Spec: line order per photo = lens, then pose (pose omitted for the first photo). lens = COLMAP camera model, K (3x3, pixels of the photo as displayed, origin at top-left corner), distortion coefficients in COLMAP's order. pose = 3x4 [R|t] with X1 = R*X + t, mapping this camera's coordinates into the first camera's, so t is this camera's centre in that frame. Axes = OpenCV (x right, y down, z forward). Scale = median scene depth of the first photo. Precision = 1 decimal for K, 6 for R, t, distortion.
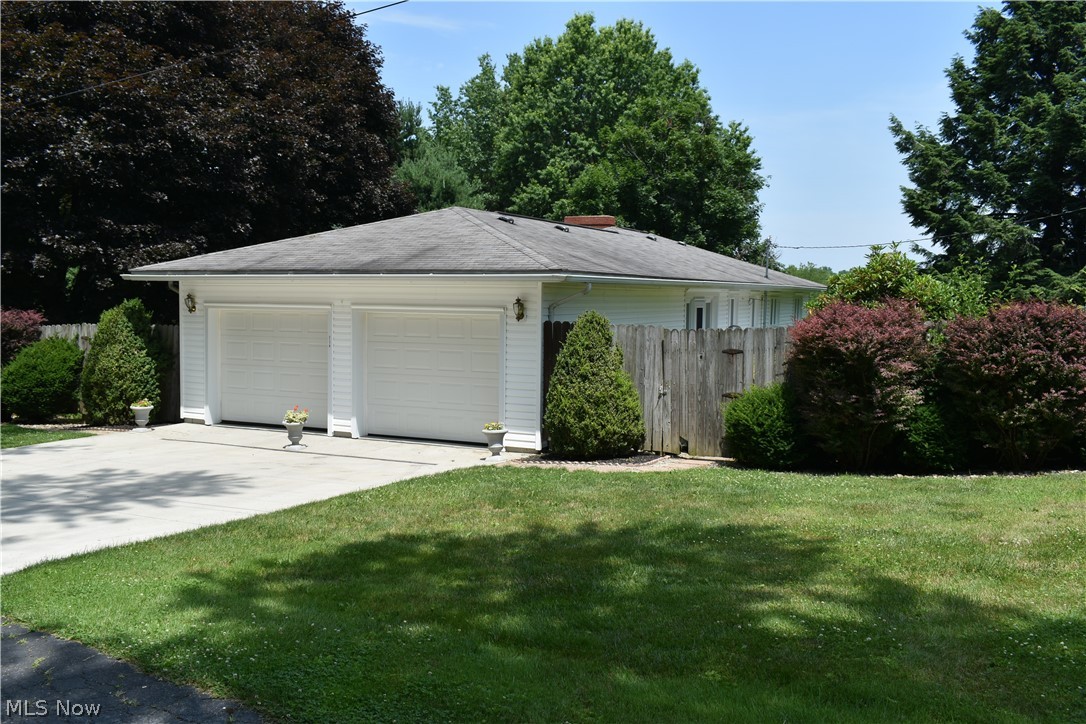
lens RADIAL K [[962.4, 0, 541.9], [0, 962.4, 365.5], [0, 0, 1]] dist [-0.051825, 0.011543]
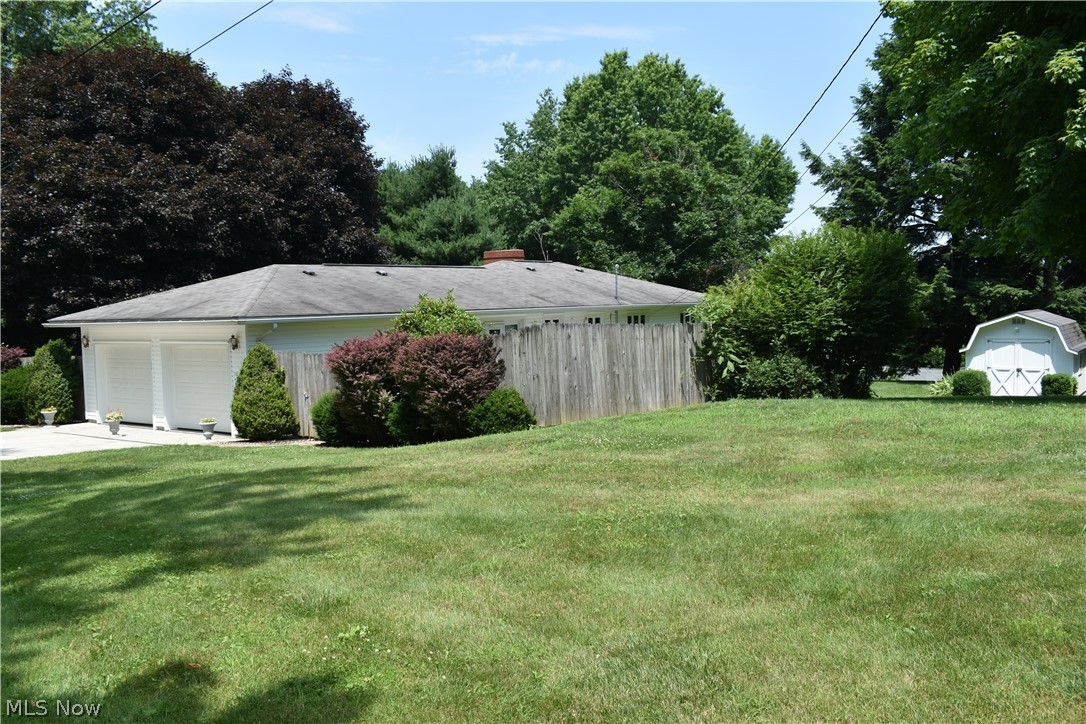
lens RADIAL K [[962.4, 0, 544.0], [0, 962.4, 361.9], [0, 0, 1]] dist [-0.051825, 0.011543]
pose [[0.979410, -0.024229, -0.200422, 0.427849], [0.021879, 0.999664, -0.013930, 0.001840], [0.200692, 0.009258, 0.979611, -0.208566]]
